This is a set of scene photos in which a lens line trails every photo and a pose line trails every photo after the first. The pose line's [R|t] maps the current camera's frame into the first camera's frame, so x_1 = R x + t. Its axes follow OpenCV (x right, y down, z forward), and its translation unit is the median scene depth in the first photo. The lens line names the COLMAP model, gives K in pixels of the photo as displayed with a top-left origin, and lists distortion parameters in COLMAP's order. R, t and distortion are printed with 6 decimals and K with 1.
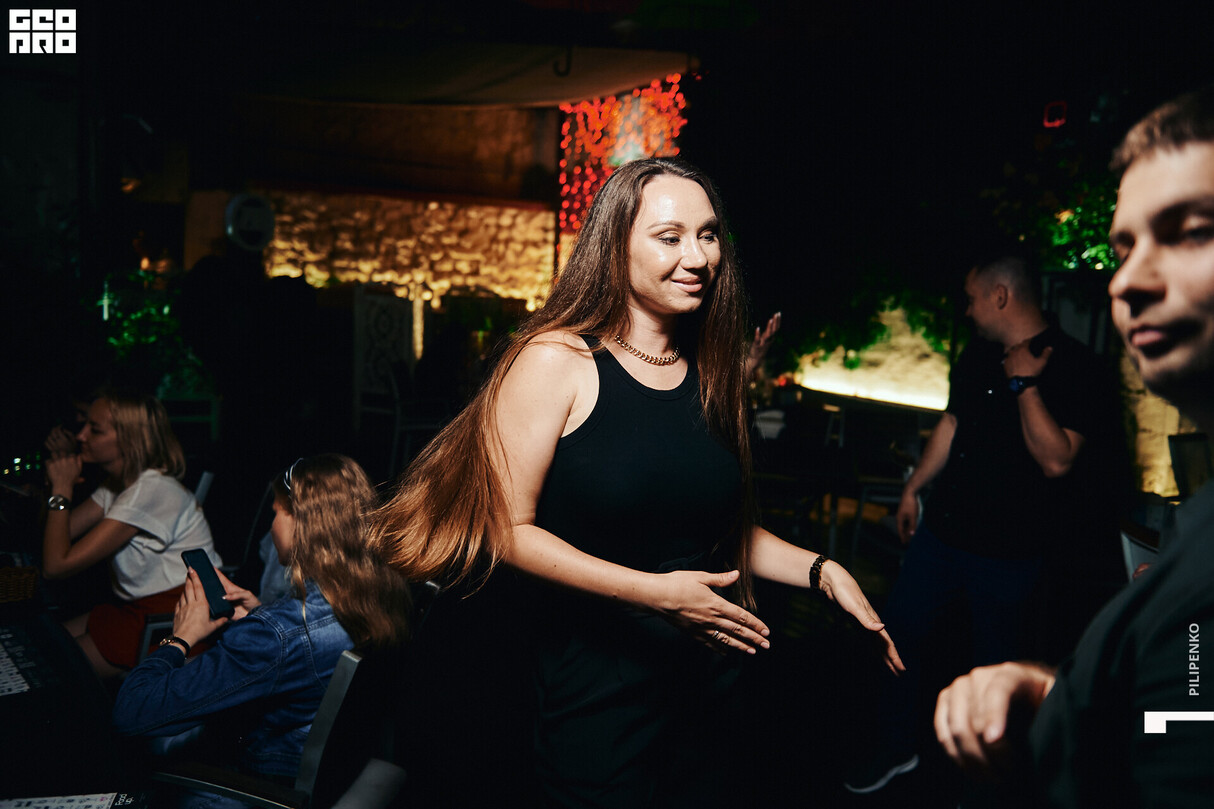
lens RADIAL K [[1002.7, 0, 607.4], [0, 1002.7, 407.2], [0, 0, 1]] dist [-0.014158, -0.027057]
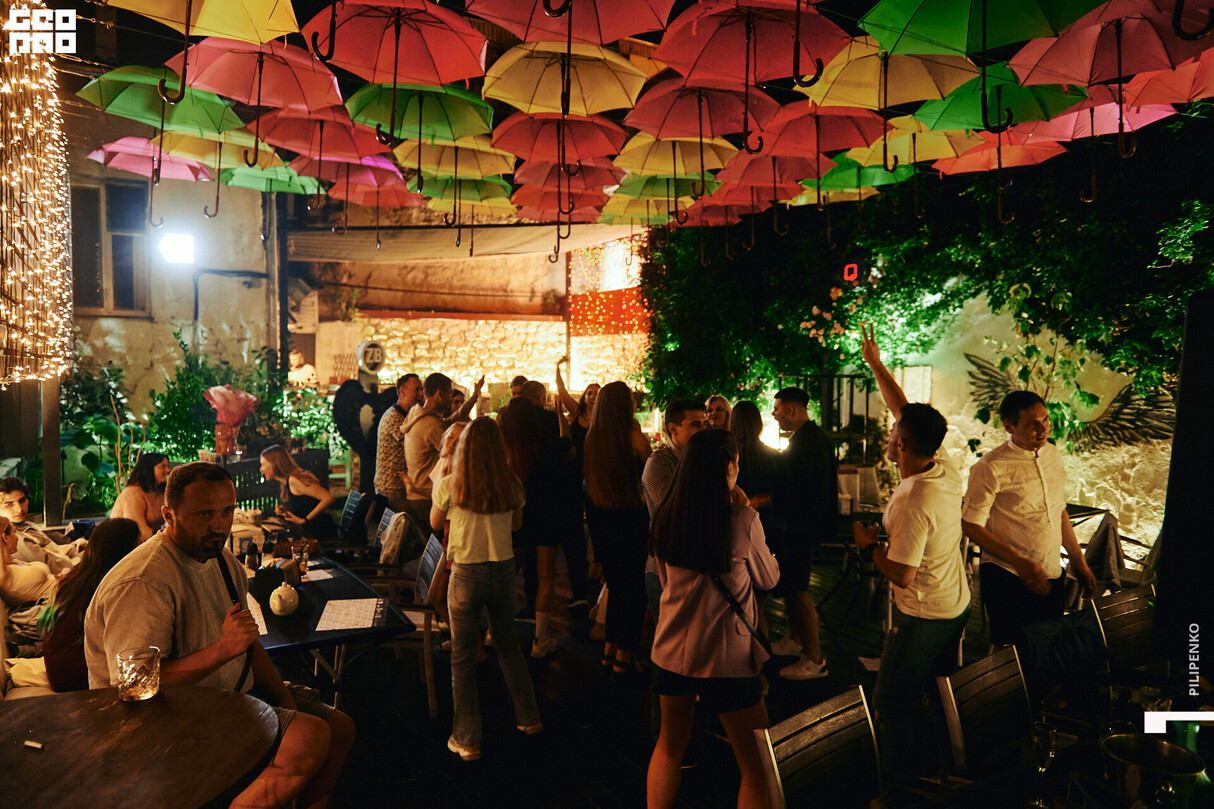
lens RADIAL K [[790.2, 0, 600.6], [0, 790.2, 400.7], [0, 0, 1]] dist [-0.001839, 0.001044]
pose [[0.998853, -0.039566, -0.026968, 0.054143], [0.037616, 0.996883, -0.069349, -0.004668], [0.029628, 0.068255, 0.997228, -0.278102]]
